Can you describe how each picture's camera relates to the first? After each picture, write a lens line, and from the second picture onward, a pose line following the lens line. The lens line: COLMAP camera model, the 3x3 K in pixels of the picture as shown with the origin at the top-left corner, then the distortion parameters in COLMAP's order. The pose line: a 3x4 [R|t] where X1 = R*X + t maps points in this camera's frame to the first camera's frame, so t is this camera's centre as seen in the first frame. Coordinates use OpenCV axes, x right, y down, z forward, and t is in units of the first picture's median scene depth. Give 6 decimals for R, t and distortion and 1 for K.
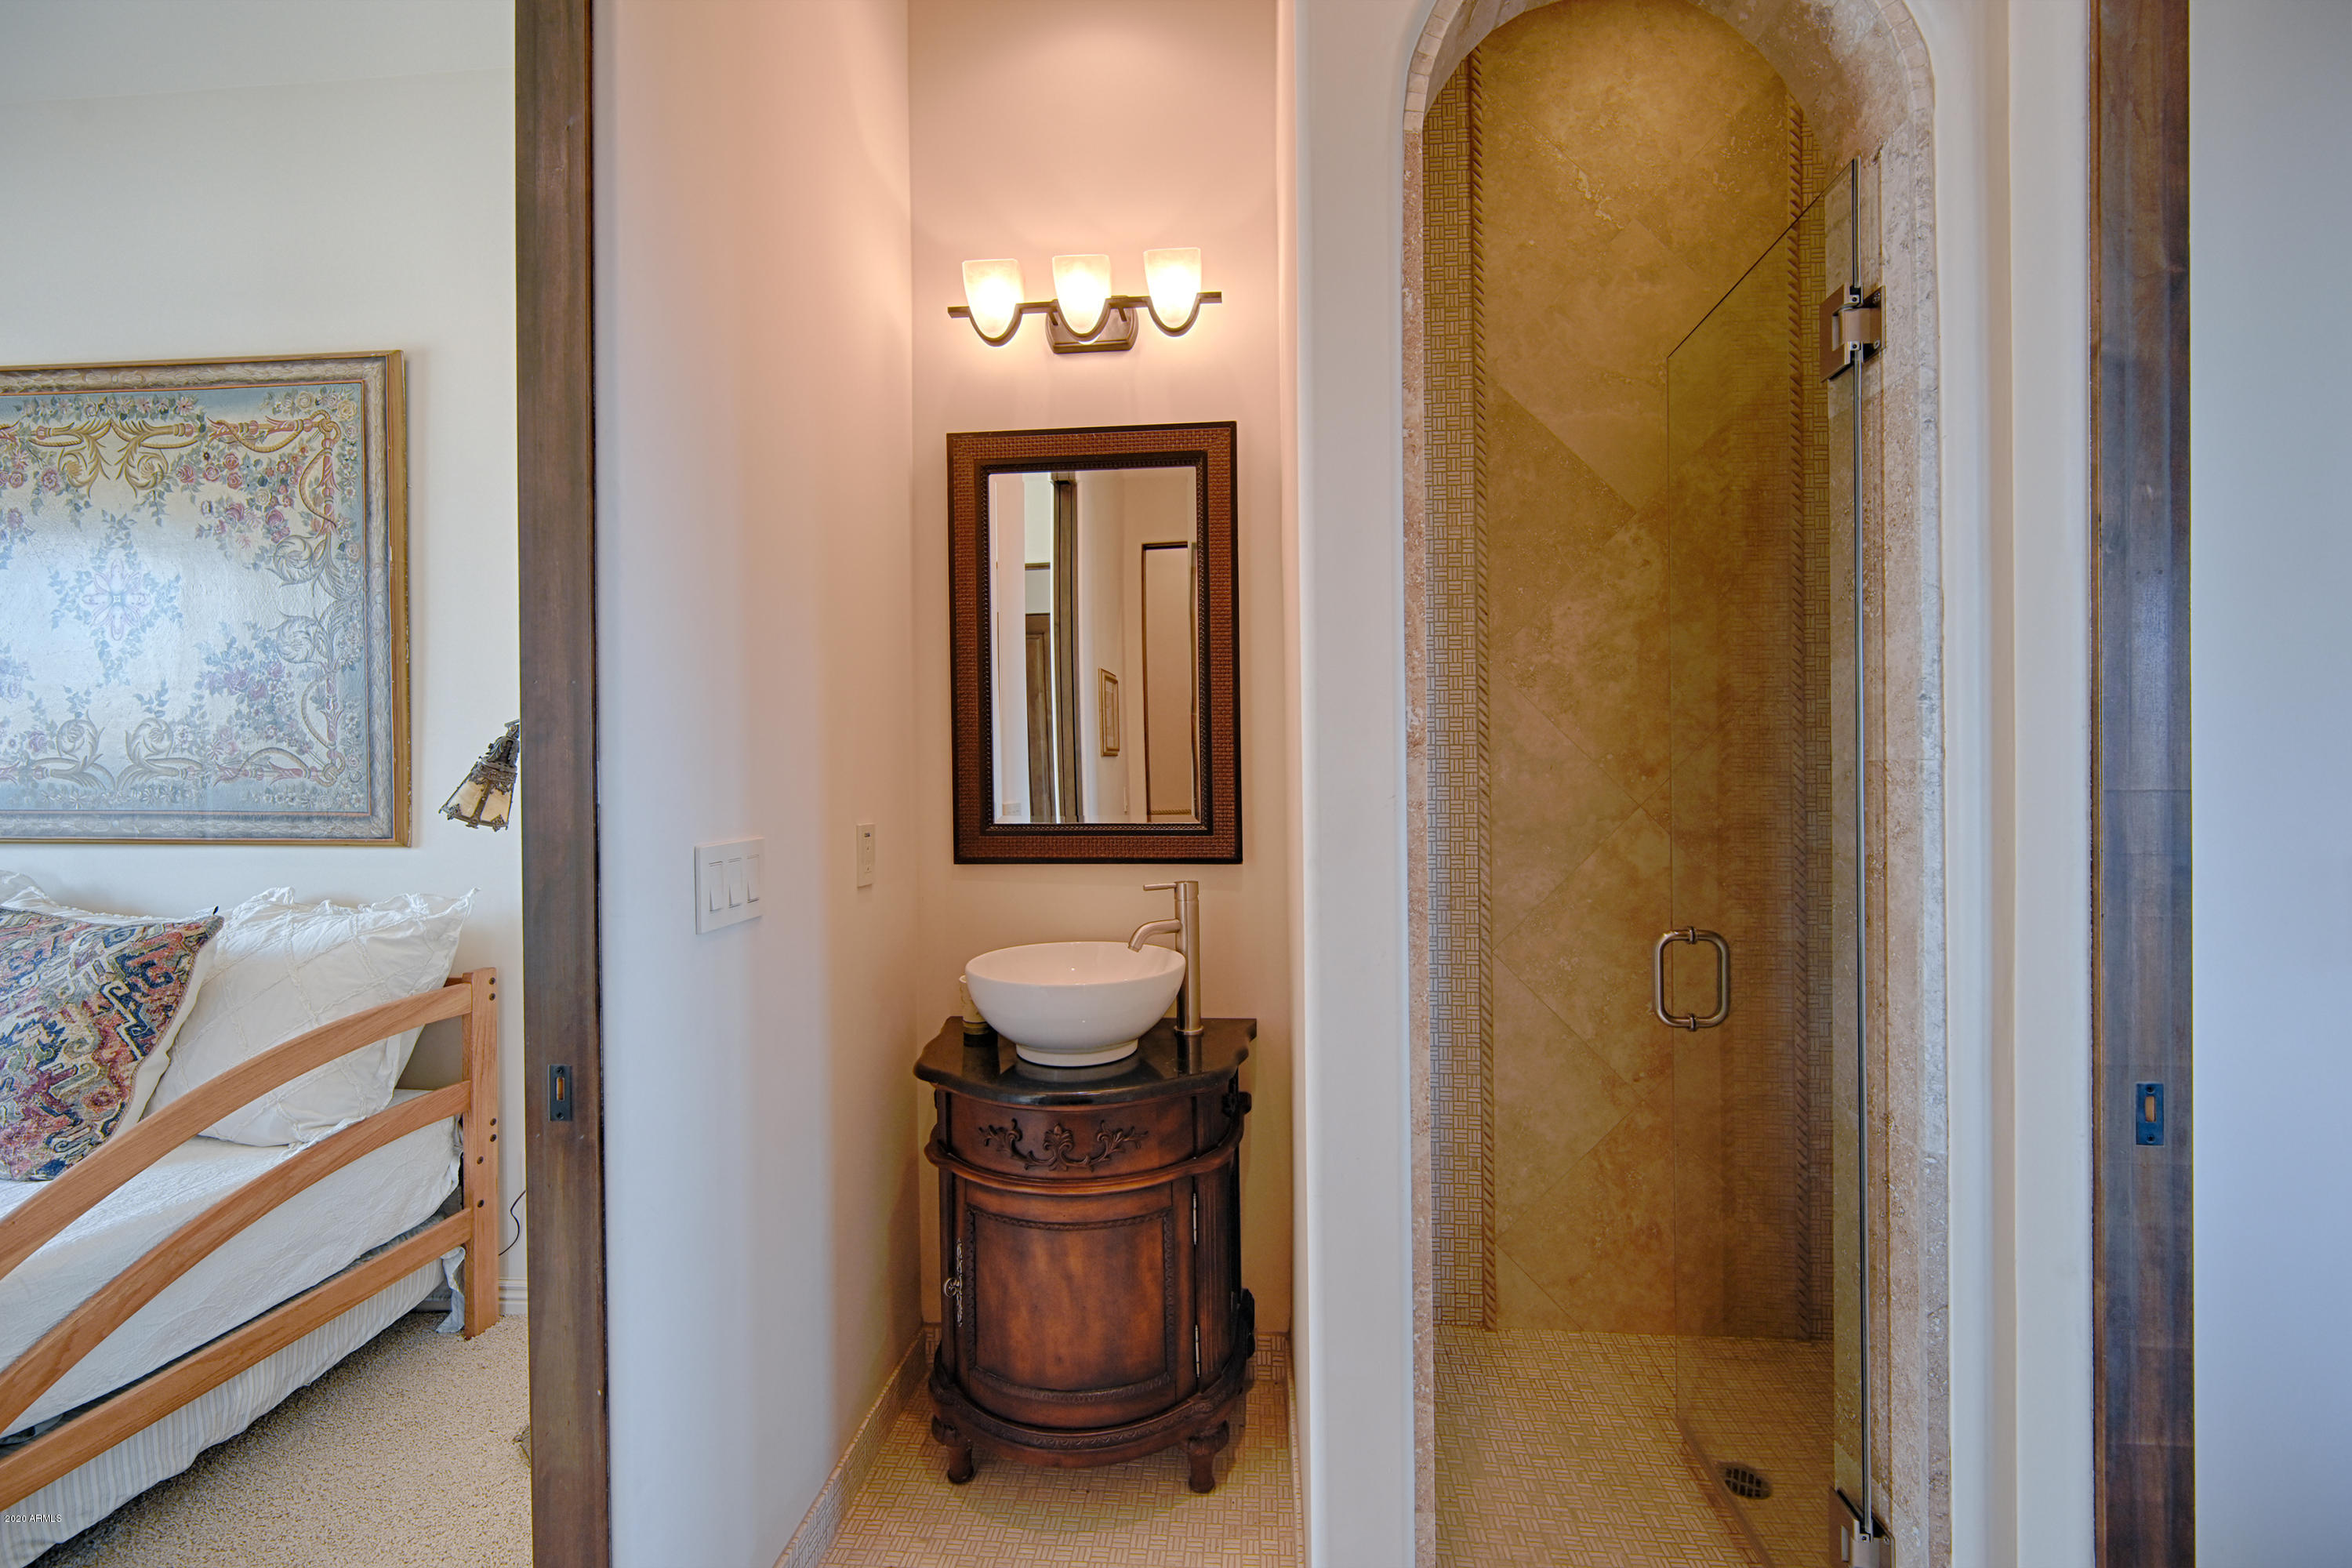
lens RADIAL K [[950.0, 0, 1180.2], [0, 950.0, 782.6], [0, 0, 1]] dist [-0.004195, 0.000733]
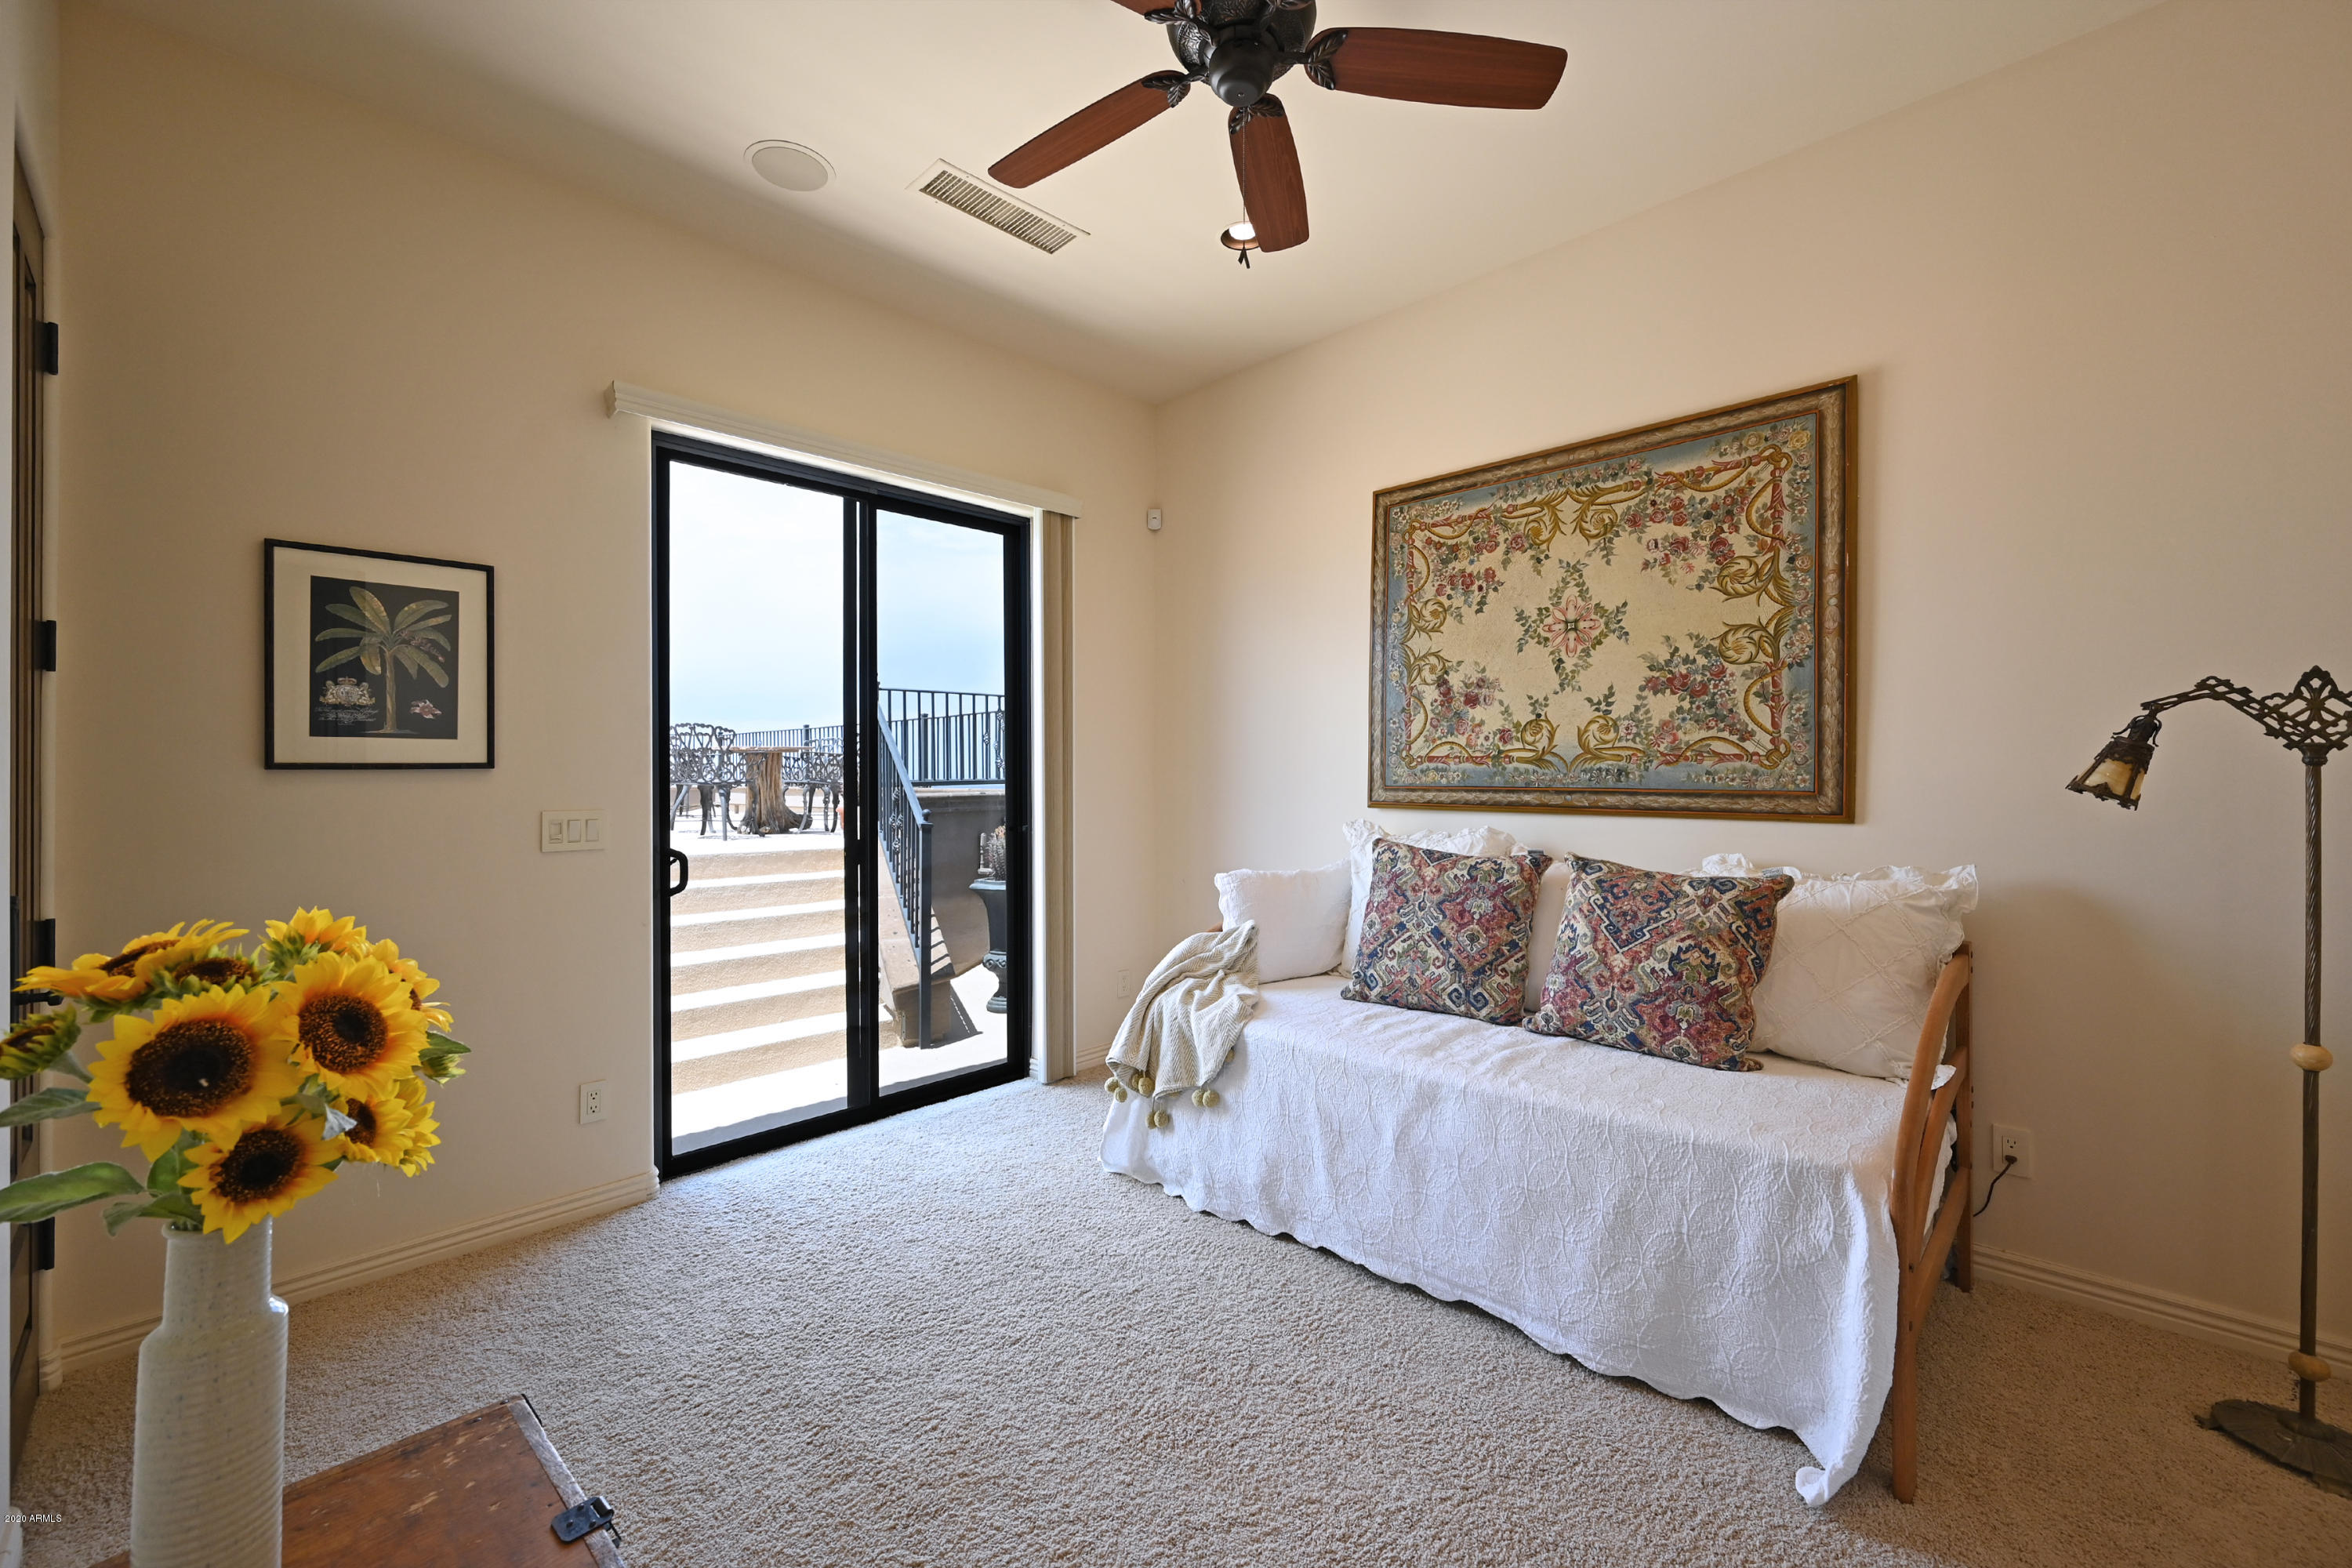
lens RADIAL K [[950.0, 0, 1174.0], [0, 950.0, 779.3], [0, 0, 1]] dist [-0.004195, 0.000733]
pose [[0.758823, 0.004476, -0.651282, -0.694105], [-0.002111, 0.999988, 0.004413, 0.013433], [0.651294, -0.001974, 0.758823, -0.356724]]
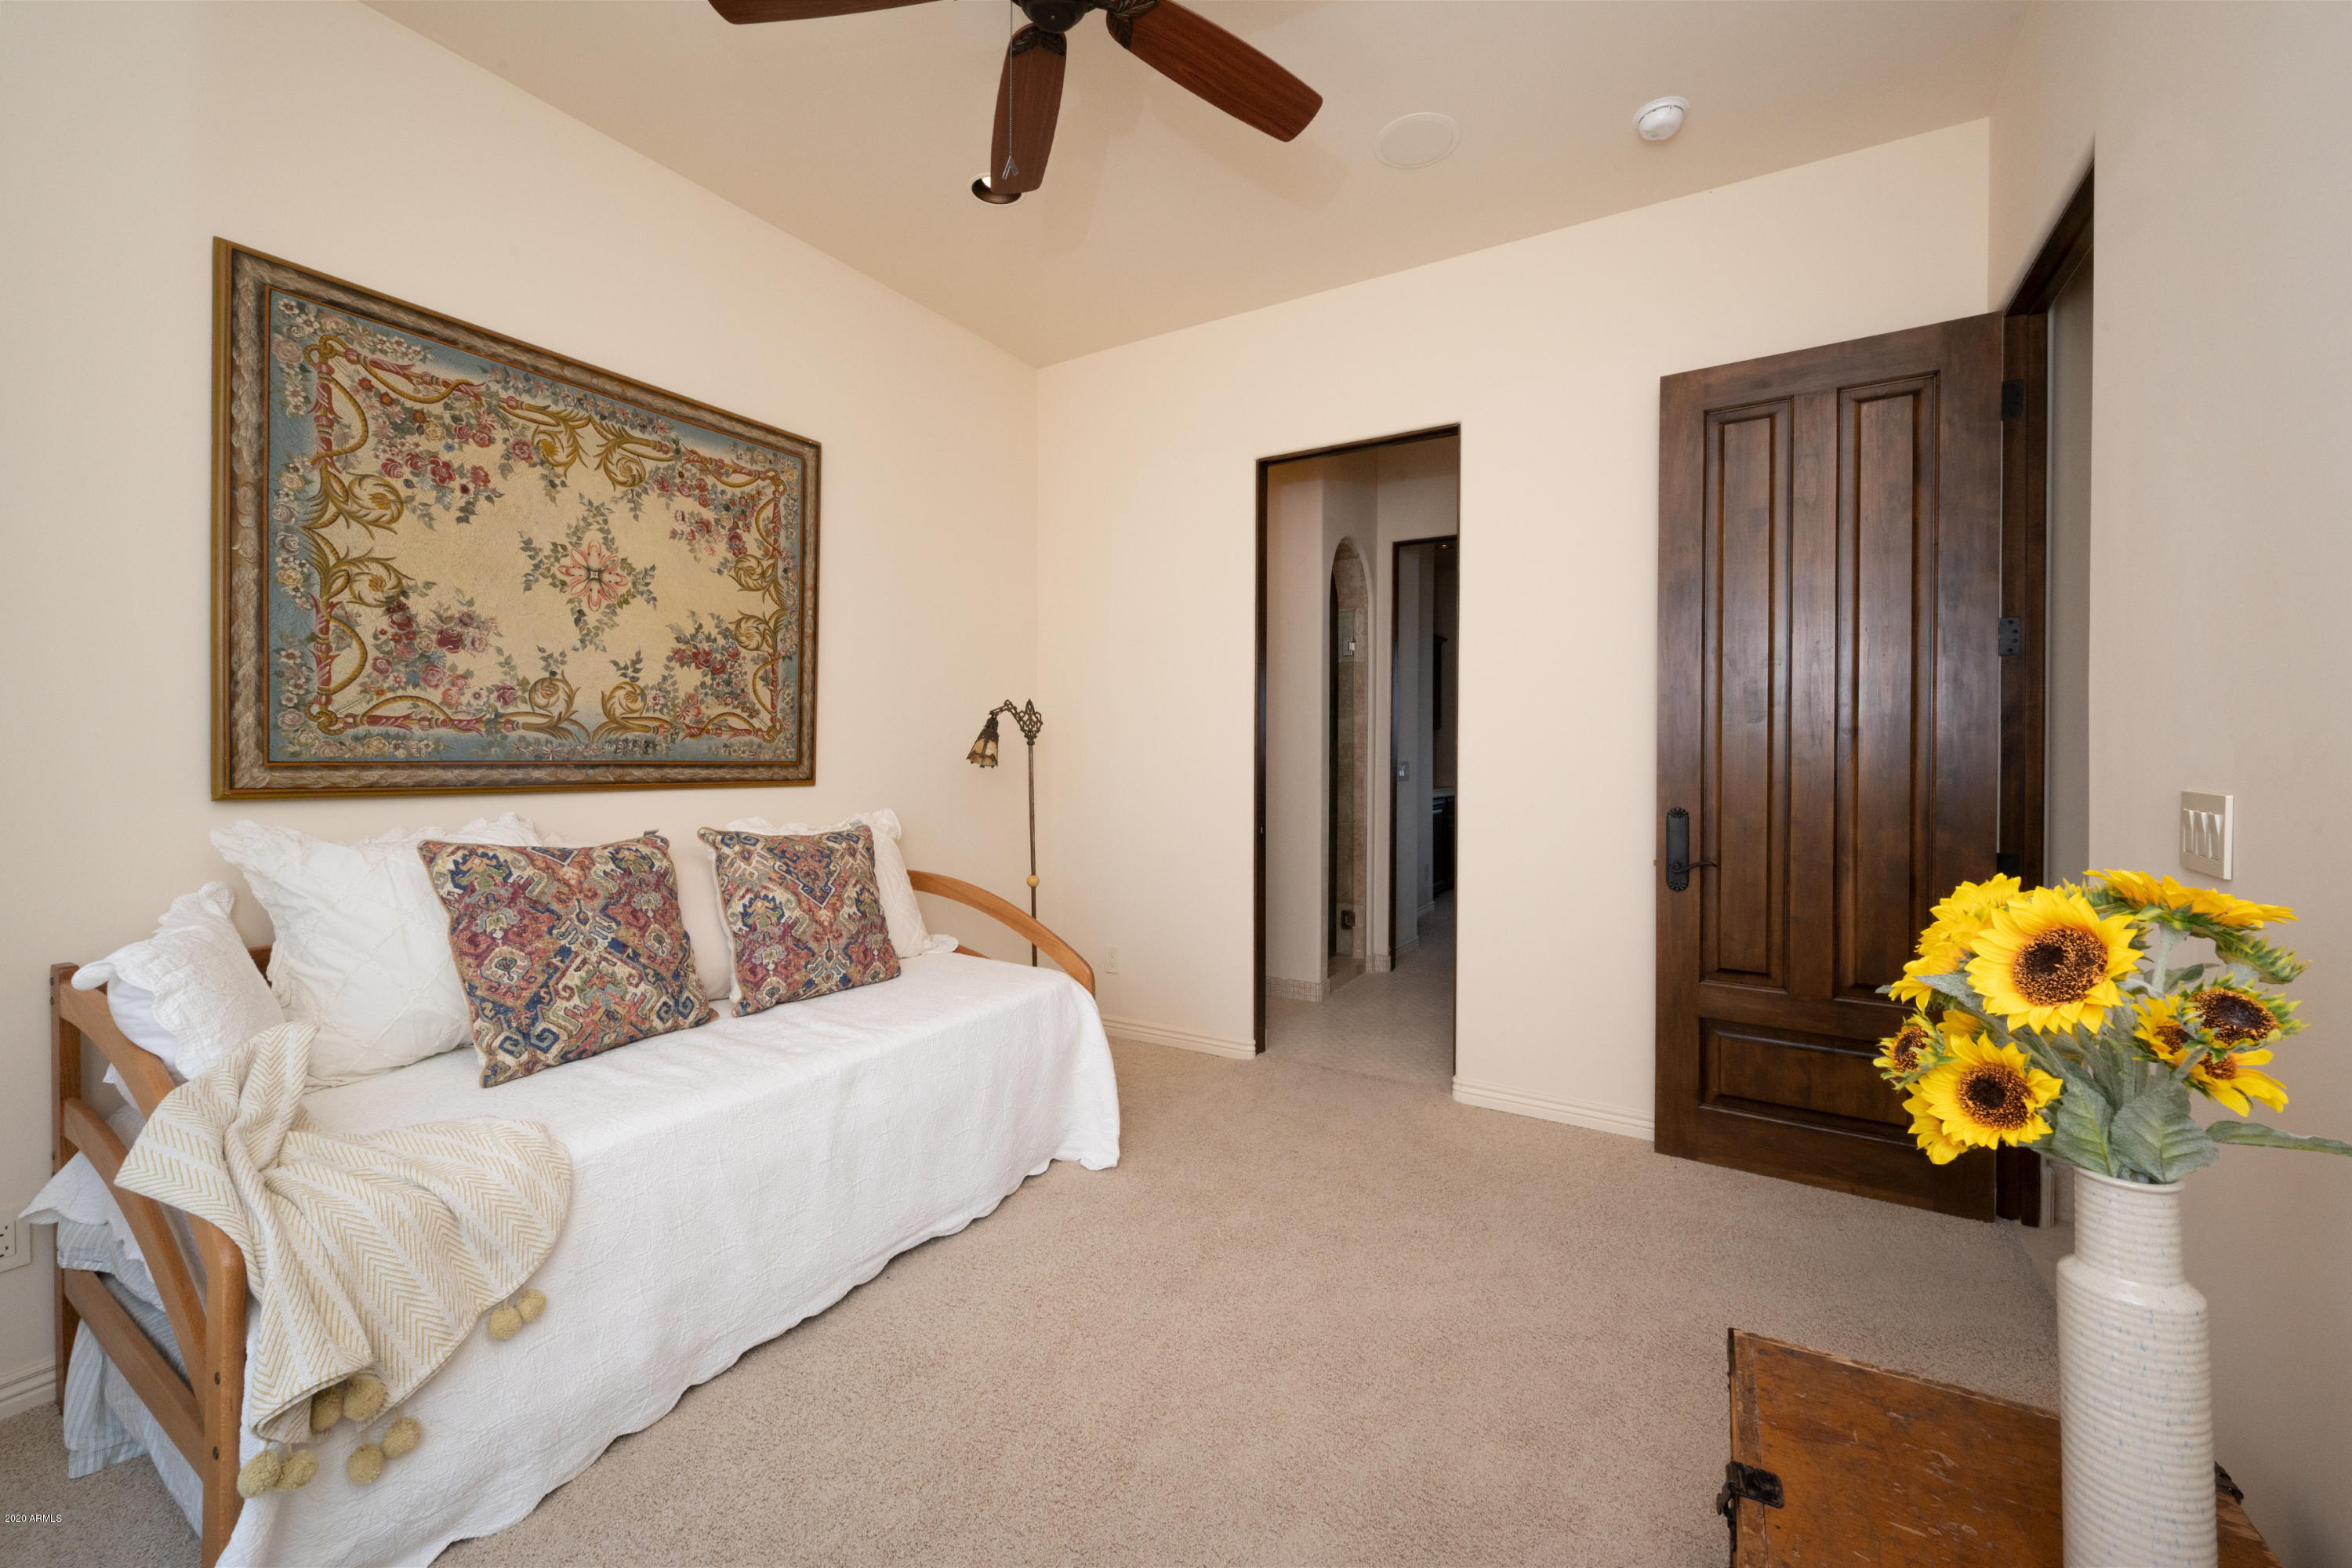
lens RADIAL K [[950.0, 0, 1175.9], [0, 950.0, 767.7], [0, 0, 1]] dist [-0.004195, 0.000733]
pose [[0.449232, -0.007997, 0.893379, -1.852651], [0.001034, 0.999964, 0.008432, 0.029047], [-0.893415, -0.002864, 0.449224, -0.138934]]
